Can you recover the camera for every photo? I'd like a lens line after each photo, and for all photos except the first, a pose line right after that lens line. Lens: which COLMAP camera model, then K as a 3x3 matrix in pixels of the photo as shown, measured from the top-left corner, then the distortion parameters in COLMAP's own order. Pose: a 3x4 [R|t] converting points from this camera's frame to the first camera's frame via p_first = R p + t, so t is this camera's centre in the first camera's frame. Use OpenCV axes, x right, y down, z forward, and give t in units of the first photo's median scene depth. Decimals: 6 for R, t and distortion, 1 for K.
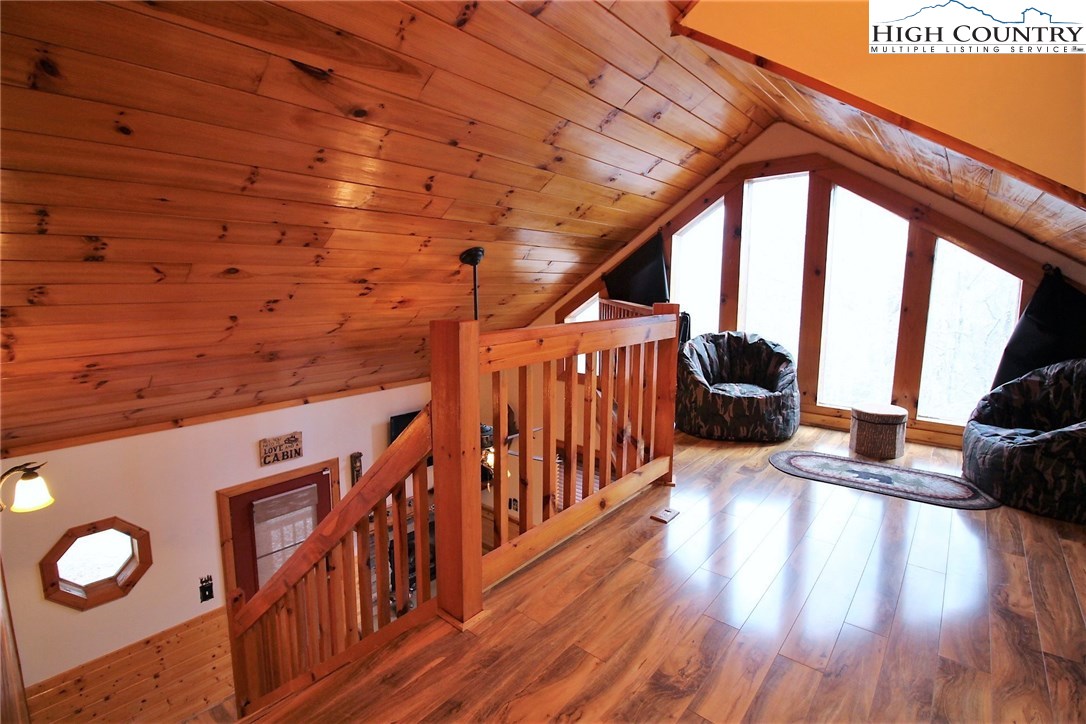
lens RADIAL K [[499.9, 0, 531.7], [0, 499.9, 353.5], [0, 0, 1]] dist [-0.002734, -0.012641]
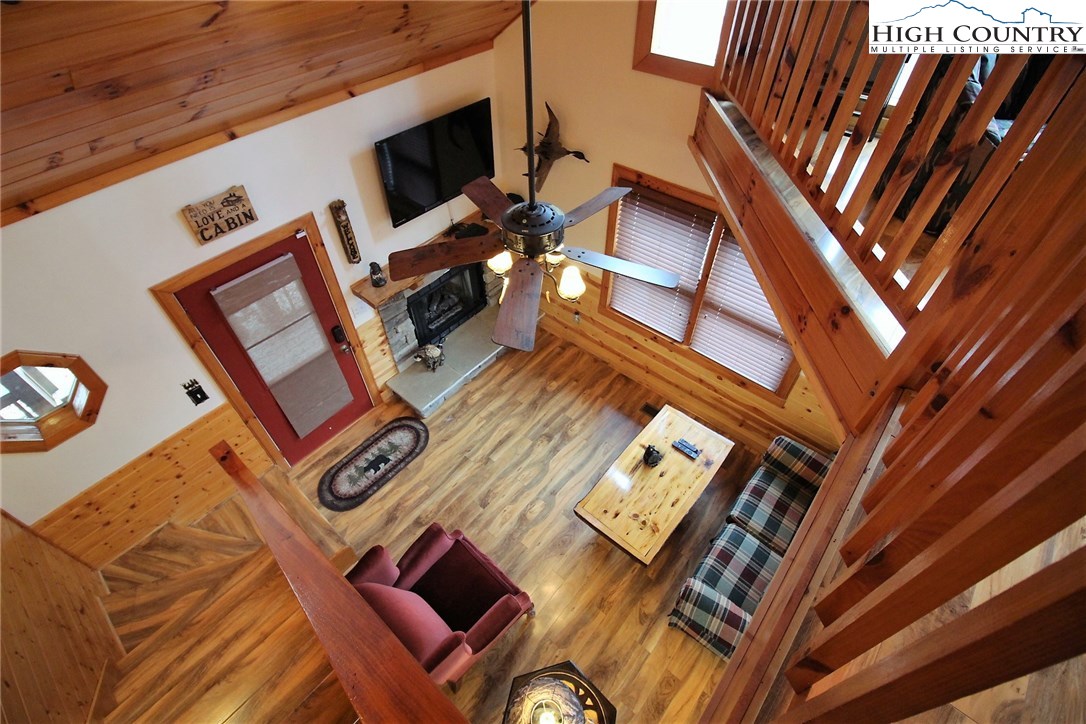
lens RADIAL K [[499.9, 0, 531.7], [0, 499.9, 353.5], [0, 0, 1]] dist [-0.002734, -0.012641]
pose [[0.999723, -0.012688, -0.019842, -0.080427], [0.022285, 0.782189, 0.622643, -0.069510], [0.007620, -0.622912, 0.782255, 0.379350]]
